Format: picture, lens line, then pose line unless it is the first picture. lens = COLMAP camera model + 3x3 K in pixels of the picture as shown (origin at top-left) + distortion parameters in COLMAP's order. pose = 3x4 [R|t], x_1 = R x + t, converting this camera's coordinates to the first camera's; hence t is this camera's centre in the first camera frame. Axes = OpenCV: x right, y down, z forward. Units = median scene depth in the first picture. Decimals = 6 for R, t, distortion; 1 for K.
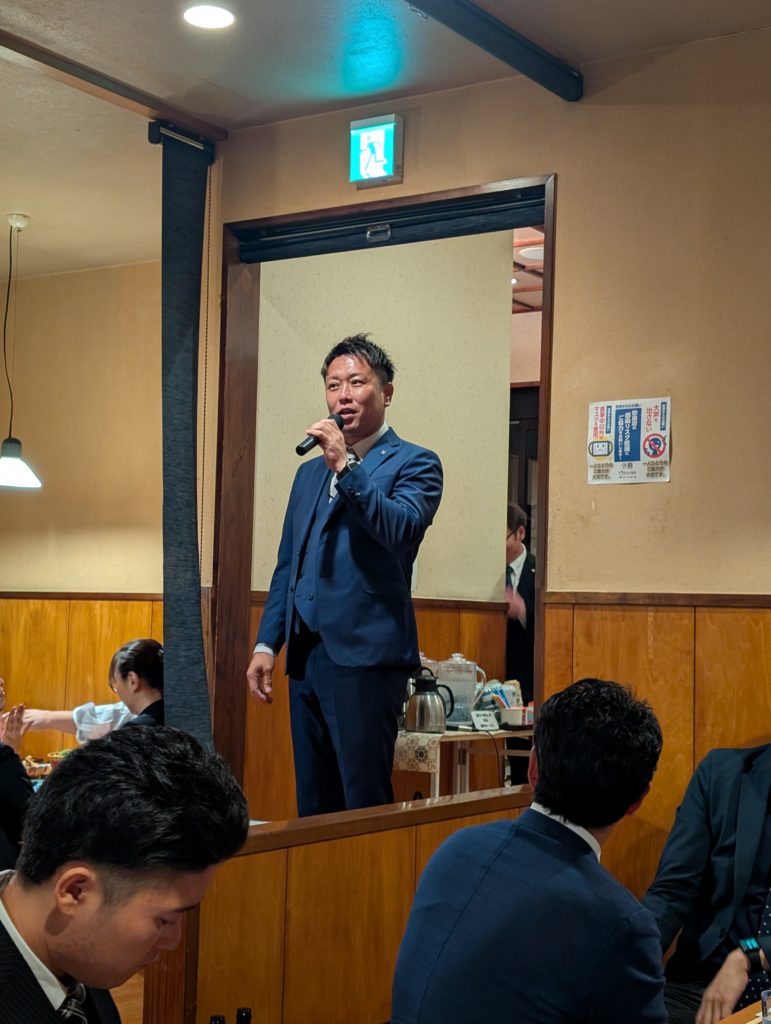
lens RADIAL K [[1581.9, 0, 396.5], [0, 1581.9, 506.2], [0, 0, 1]] dist [0.039856, 0.000000]
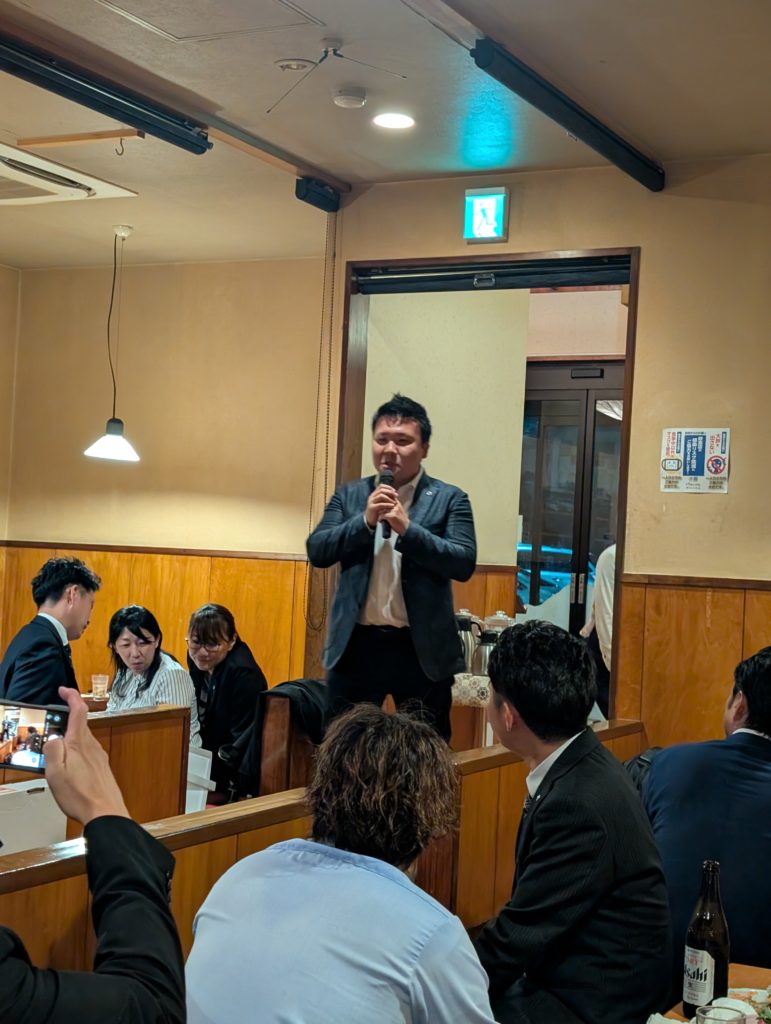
lens RADIAL K [[1581.9, 0, 385.0], [0, 1581.9, 503.4], [0, 0, 1]] dist [0.039856, 0.000000]
pose [[0.993994, 0.024841, 0.106581, -0.226664], [-0.029776, 0.998545, 0.044961, -0.052508], [-0.105309, -0.047865, 0.993287, -0.249381]]
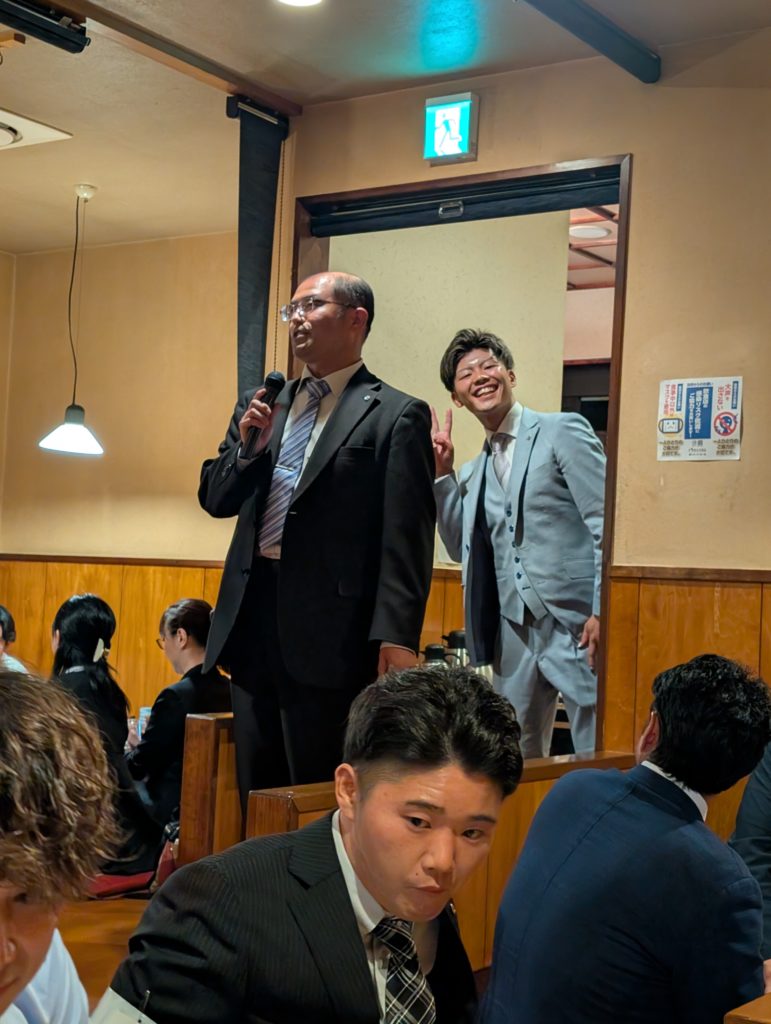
lens RADIAL K [[1581.9, 0, 371.7], [0, 1581.9, 505.1], [0, 0, 1]] dist [0.039856, 0.000000]
pose [[0.999467, 0.021527, -0.024532, -0.034514], [-0.021164, 0.999664, 0.014960, 0.003145], [0.024846, -0.014432, 0.999587, -0.020882]]
